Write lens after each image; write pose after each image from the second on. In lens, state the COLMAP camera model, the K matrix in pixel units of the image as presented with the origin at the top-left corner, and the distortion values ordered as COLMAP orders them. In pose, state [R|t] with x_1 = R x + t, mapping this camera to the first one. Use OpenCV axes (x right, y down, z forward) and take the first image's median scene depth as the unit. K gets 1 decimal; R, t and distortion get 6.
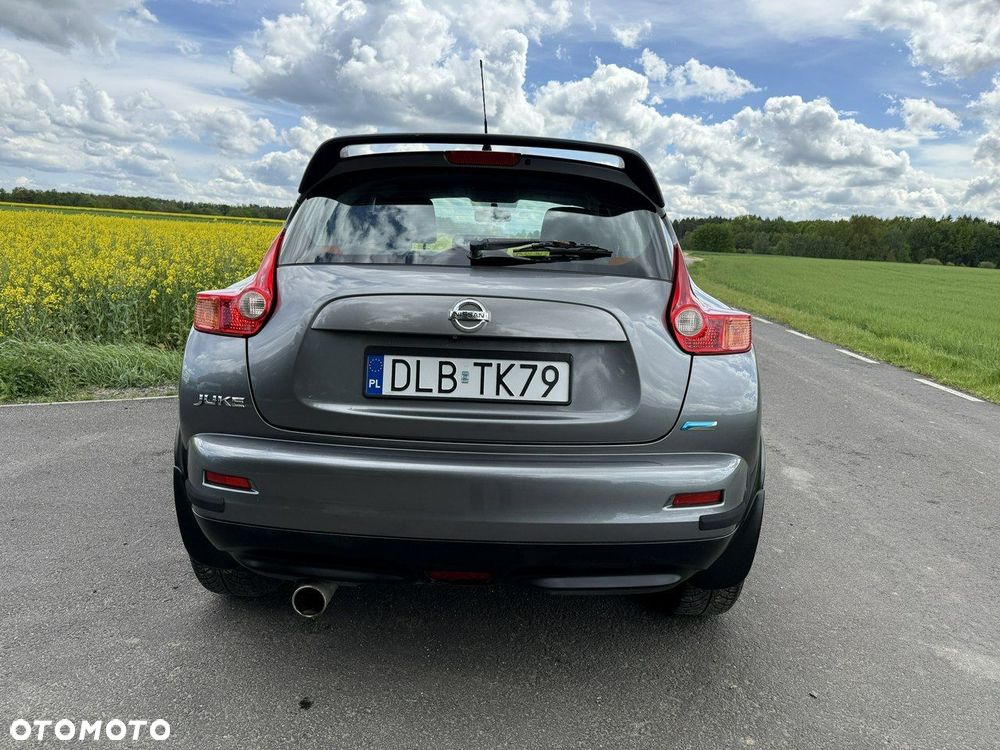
lens RADIAL K [[707.5, 0, 489.5], [0, 707.5, 350.4], [0, 0, 1]] dist [0.027770, -0.029131]
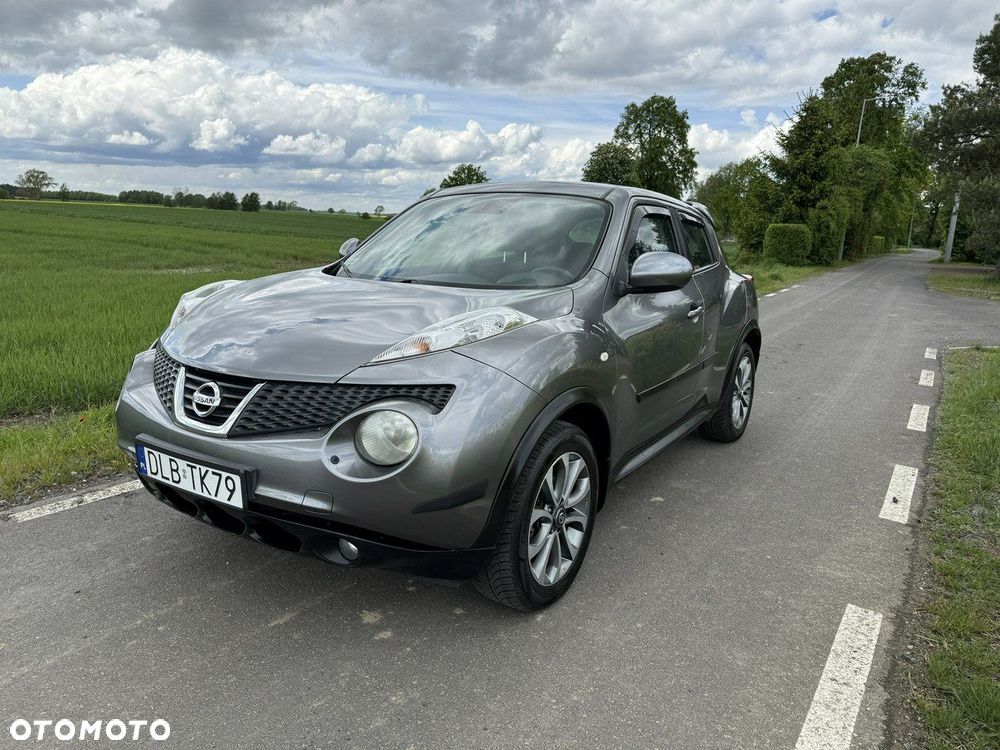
lens RADIAL K [[707.5, 0, 504.8], [0, 707.5, 373.1], [0, 0, 1]] dist [0.027770, -0.029131]
pose [[0.849160, 0.091102, -0.520219, 1.050856], [0.018938, 0.979124, 0.202379, -0.367212], [0.527796, -0.181704, 0.829708, 0.308972]]
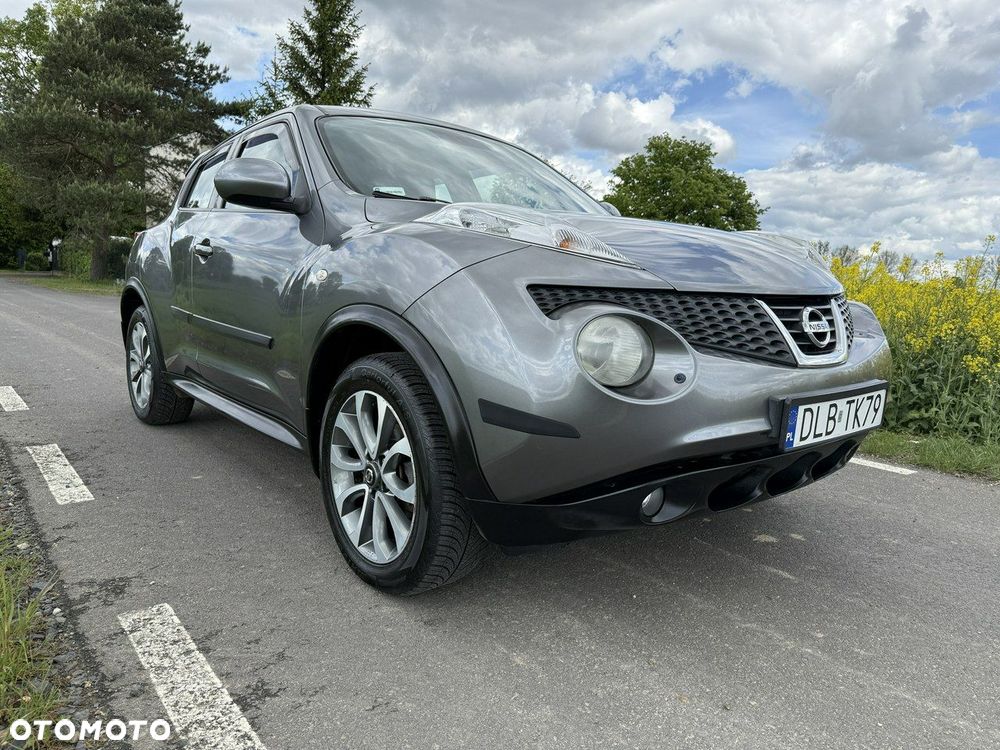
lens RADIAL K [[707.5, 0, 495.3], [0, 707.5, 367.9], [0, 0, 1]] dist [0.027770, -0.029131]
pose [[0.774431, -0.105726, 0.623762, -1.029225], [-0.014410, 0.982734, 0.184462, -0.207118], [-0.632494, -0.151841, 0.759536, 0.555479]]
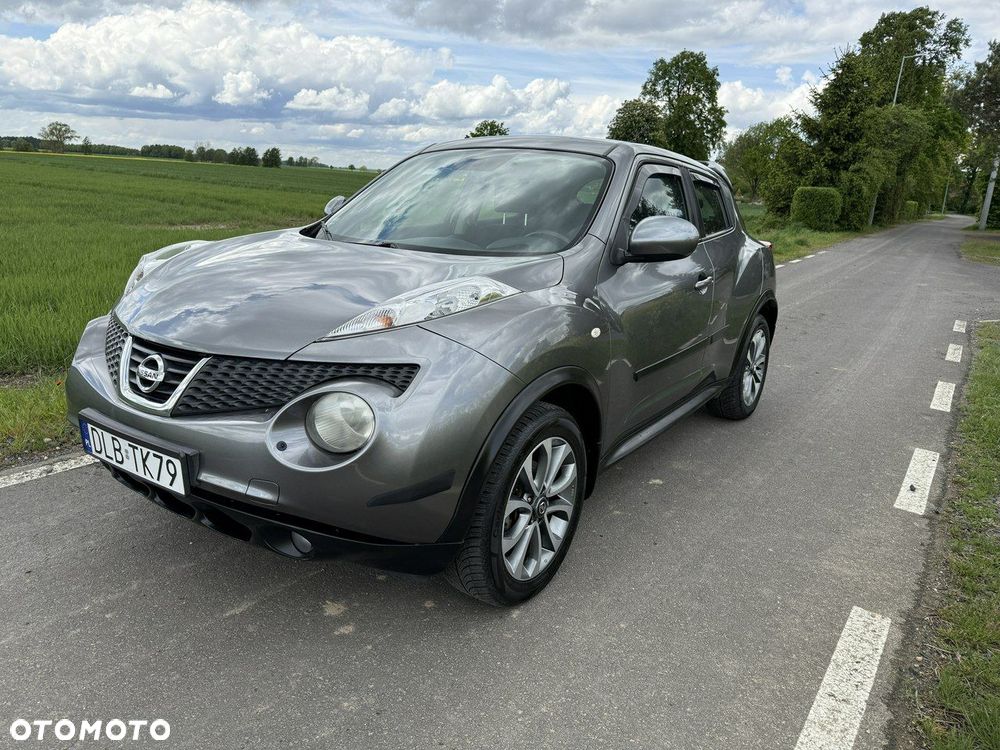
lens RADIAL K [[707.5, 0, 506.1], [0, 707.5, 371.7], [0, 0, 1]] dist [0.027770, -0.029131]
pose [[0.832829, 0.135252, -0.536752, 1.047507], [0.006097, 0.967388, 0.253225, -0.367741], [0.553497, -0.214166, 0.804844, 0.455412]]
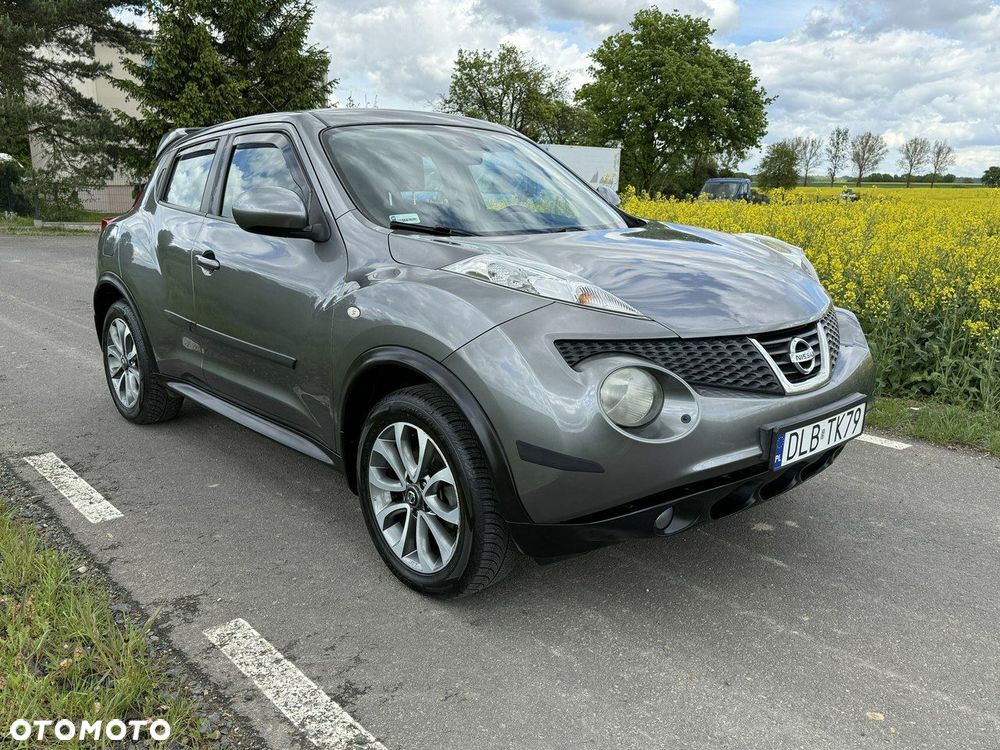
lens RADIAL K [[834.4, 0, 491.2], [0, 834.4, 366.7], [0, 0, 1]] dist [0.066677, -0.085566]
pose [[0.744421, -0.190031, 0.640098, -1.295651], [0.012541, 0.962456, 0.271146, -0.446814], [-0.667593, -0.193819, 0.718856, 0.393854]]
